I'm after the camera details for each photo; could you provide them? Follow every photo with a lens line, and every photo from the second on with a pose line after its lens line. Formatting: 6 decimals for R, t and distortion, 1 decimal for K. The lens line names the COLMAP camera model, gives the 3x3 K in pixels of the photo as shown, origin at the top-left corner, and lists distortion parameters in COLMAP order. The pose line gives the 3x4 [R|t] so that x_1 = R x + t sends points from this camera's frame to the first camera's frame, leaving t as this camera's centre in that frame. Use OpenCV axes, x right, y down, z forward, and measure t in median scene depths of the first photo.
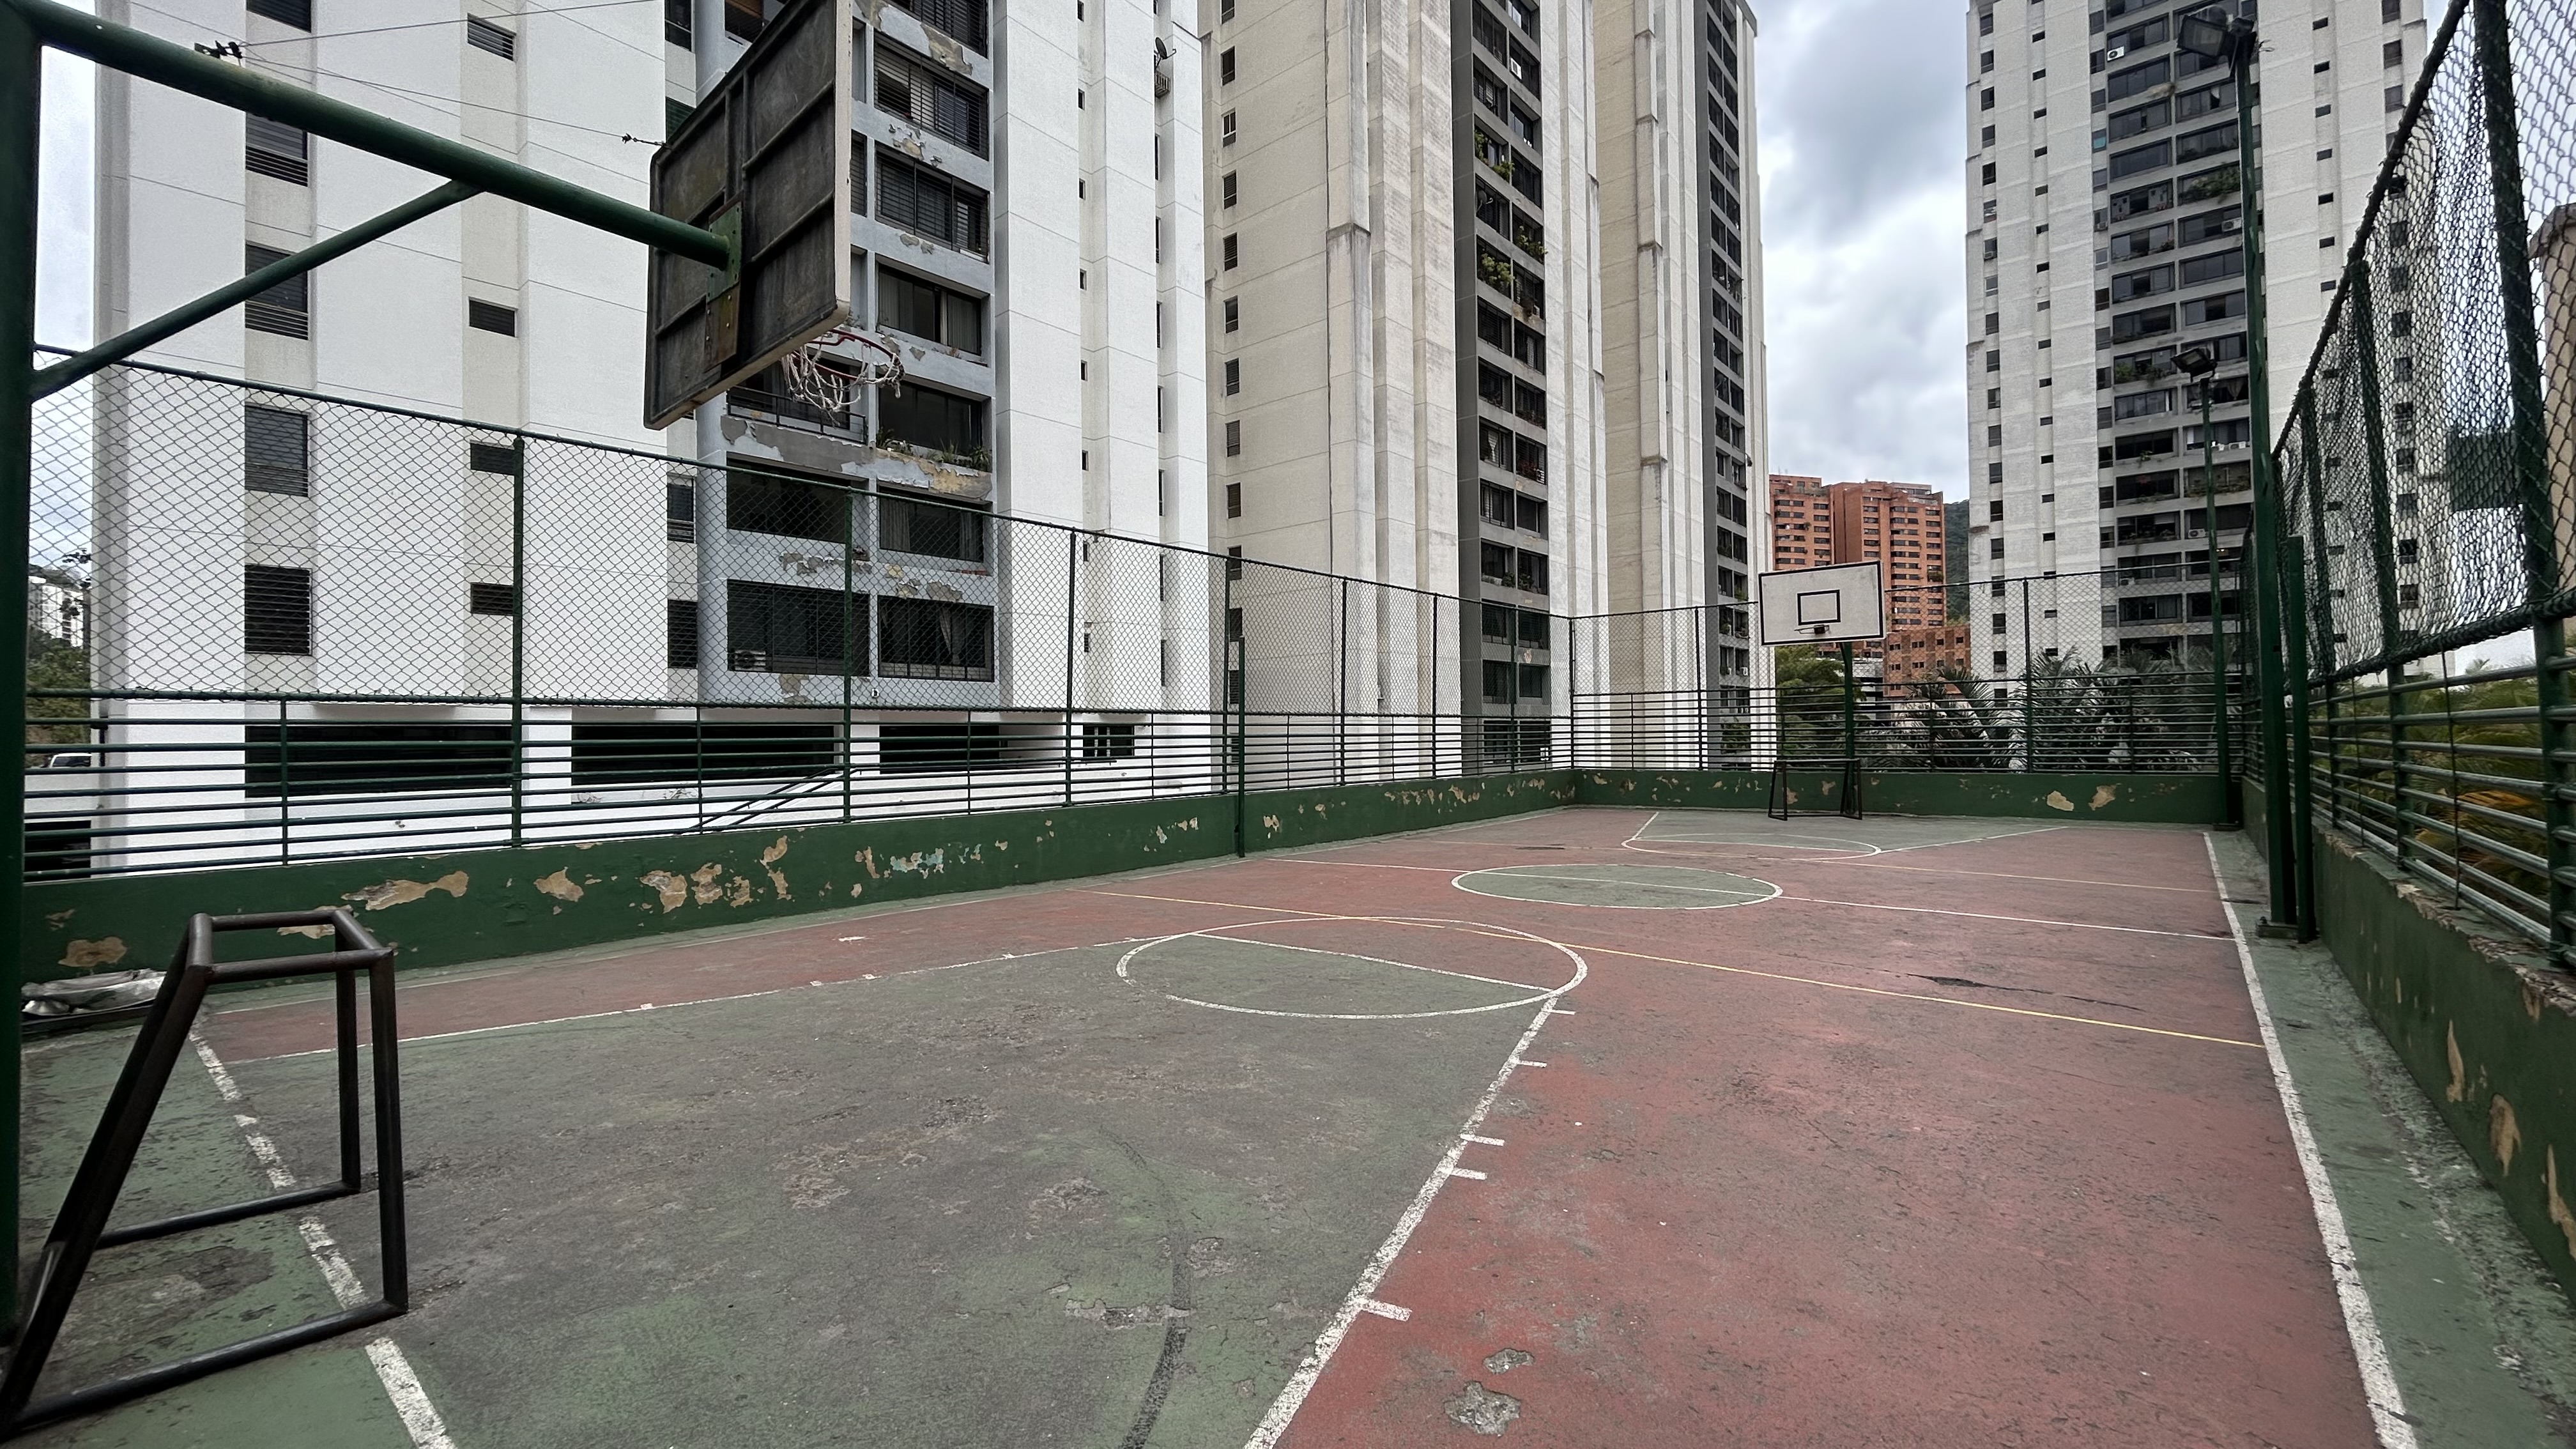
lens RADIAL K [[1053.5, 0, 1277.4], [0, 1053.5, 720.4], [0, 0, 1]] dist [-0.003879, 0.002428]
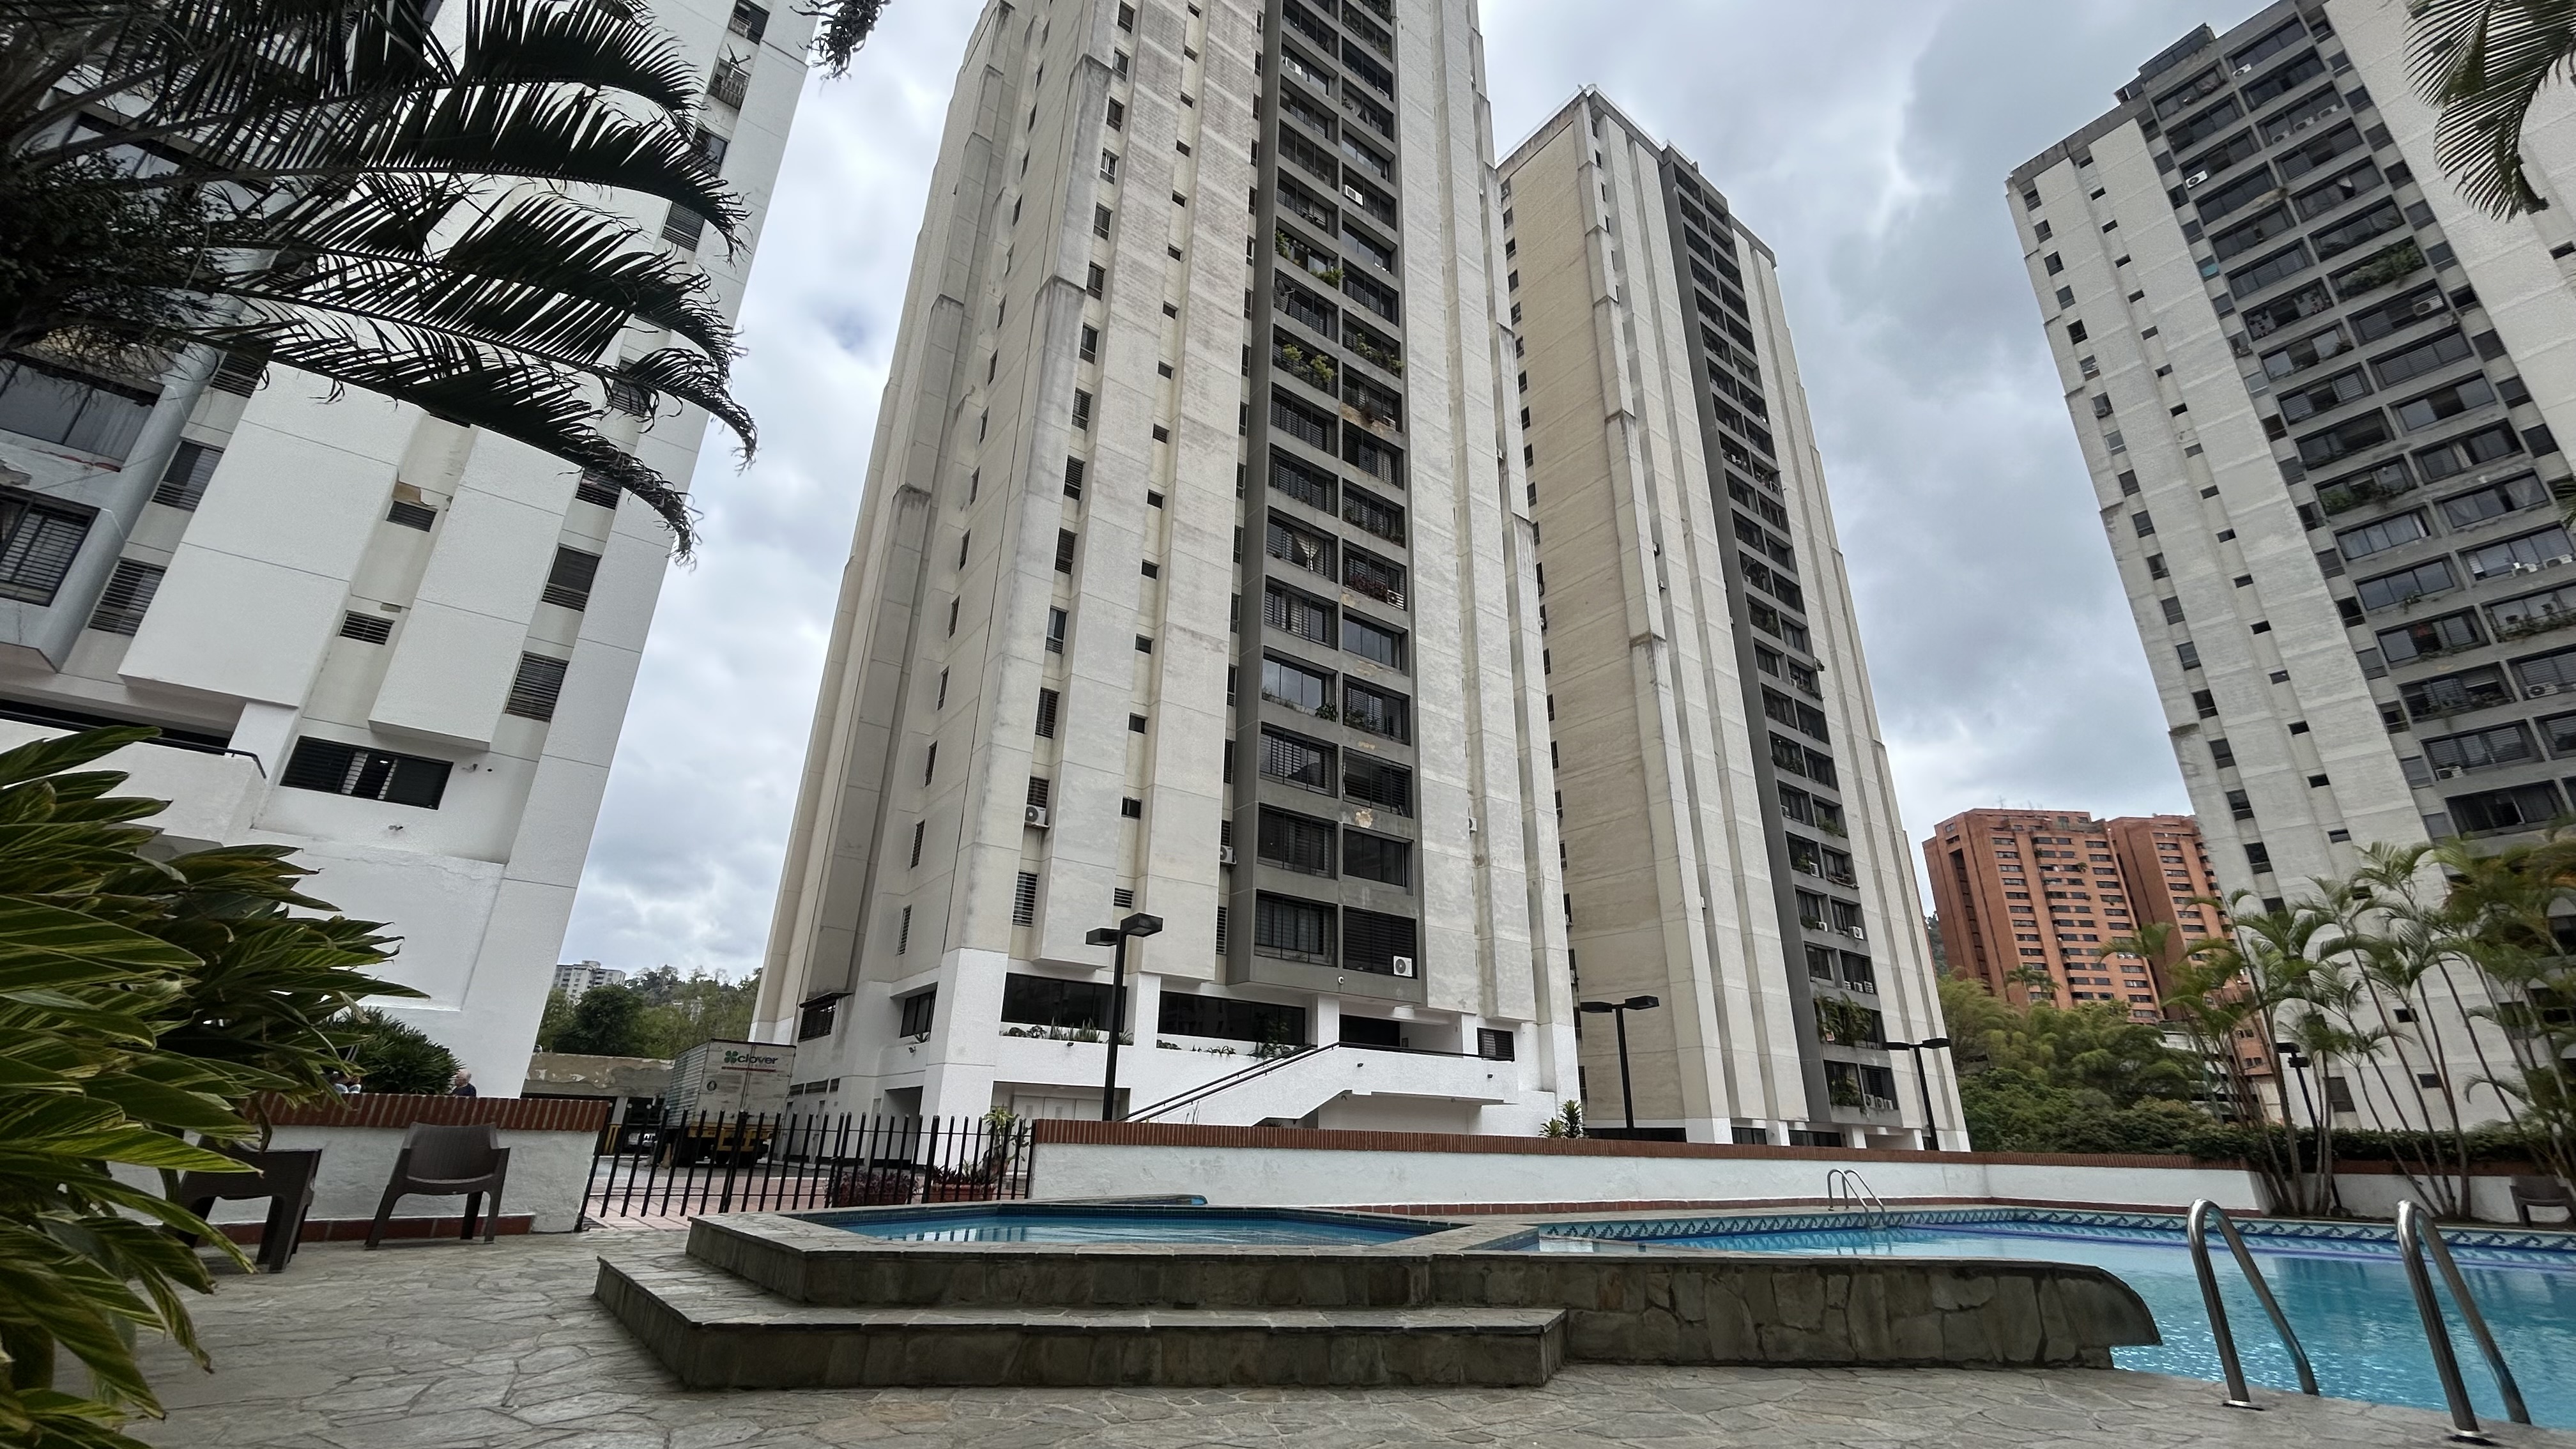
lens RADIAL K [[1053.5, 0, 1284.5], [0, 1053.5, 717.6], [0, 0, 1]] dist [-0.003879, 0.002428]
pose [[0.975318, -0.054486, -0.213975, 0.238560], [-0.029335, 0.928510, -0.370147, 0.095722], [0.218845, 0.367288, 0.903995, 0.234157]]
